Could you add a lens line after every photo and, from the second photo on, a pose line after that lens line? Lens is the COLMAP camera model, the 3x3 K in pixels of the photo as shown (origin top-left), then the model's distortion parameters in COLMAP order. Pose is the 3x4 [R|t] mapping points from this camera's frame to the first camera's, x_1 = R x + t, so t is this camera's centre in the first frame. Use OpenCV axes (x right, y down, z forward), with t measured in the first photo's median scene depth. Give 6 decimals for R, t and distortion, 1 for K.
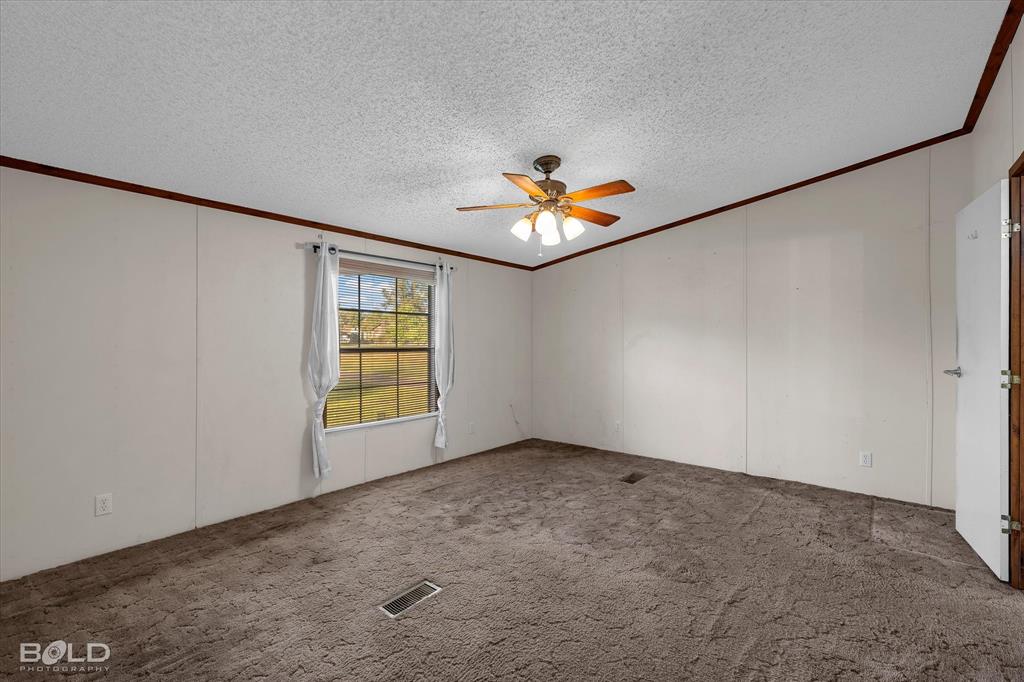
lens RADIAL K [[450.5, 0, 512.0], [0, 450.5, 341.0], [0, 0, 1]] dist [0.001786, 0.000455]
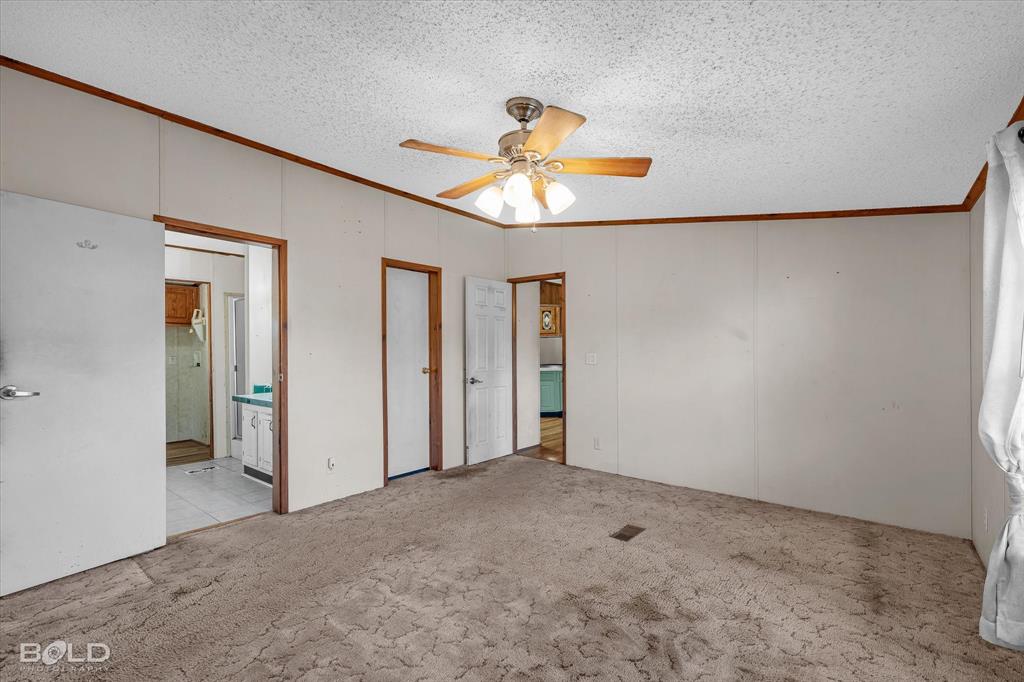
lens RADIAL K [[450.5, 0, 512.0], [0, 450.5, 341.0], [0, 0, 1]] dist [0.001786, 0.000455]
pose [[-0.999663, 0.003537, -0.025707, 0.122715], [0.003666, 0.999981, -0.004997, -0.014315], [0.025689, -0.005089, -0.999657, 1.797080]]
